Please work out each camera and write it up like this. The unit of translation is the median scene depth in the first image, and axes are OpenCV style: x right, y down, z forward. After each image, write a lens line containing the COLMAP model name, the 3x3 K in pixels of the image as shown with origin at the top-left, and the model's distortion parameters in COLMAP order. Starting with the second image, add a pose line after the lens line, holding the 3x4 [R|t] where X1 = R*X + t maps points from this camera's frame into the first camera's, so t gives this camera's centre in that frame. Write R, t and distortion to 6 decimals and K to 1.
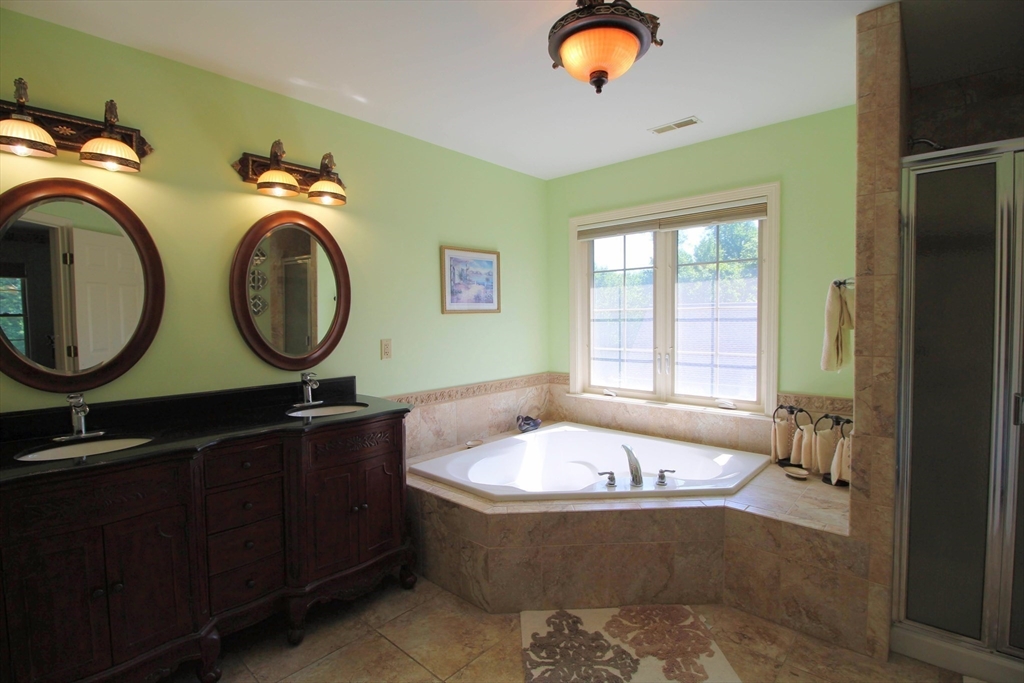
lens RADIAL K [[474.9, 0, 520.4], [0, 474.9, 340.3], [0, 0, 1]] dist [-0.004601, -0.010443]
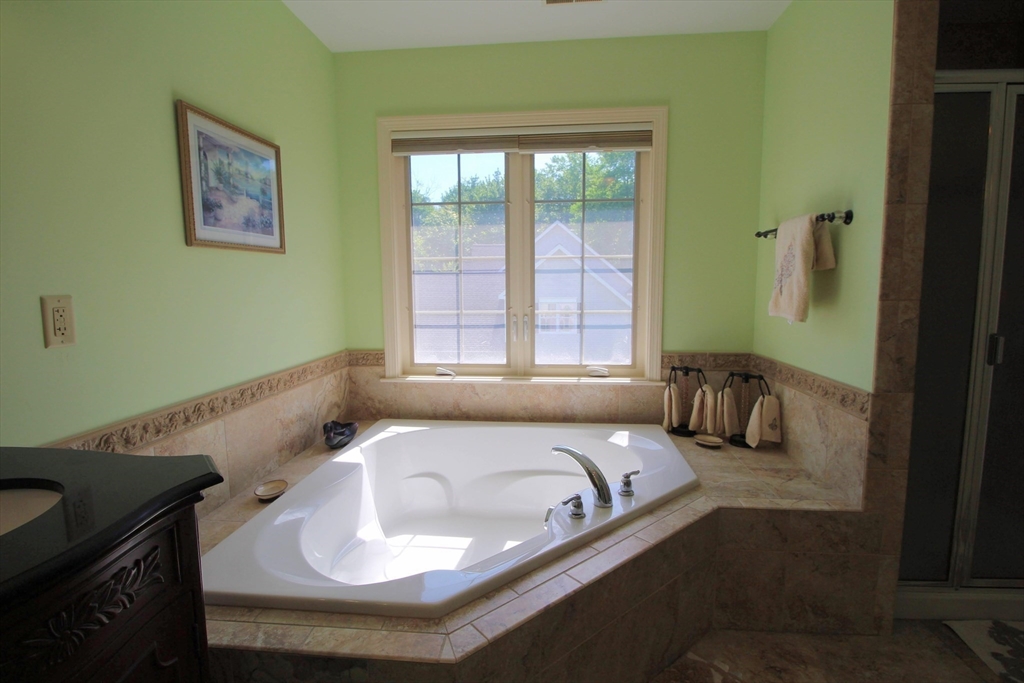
lens RADIAL K [[474.9, 0, 507.8], [0, 474.9, 338.0], [0, 0, 1]] dist [-0.004601, -0.010443]
pose [[0.810588, -0.059961, 0.582539, -0.207262], [0.026490, 0.997480, 0.065812, 0.017337], [-0.585017, -0.037915, 0.810134, 0.458707]]
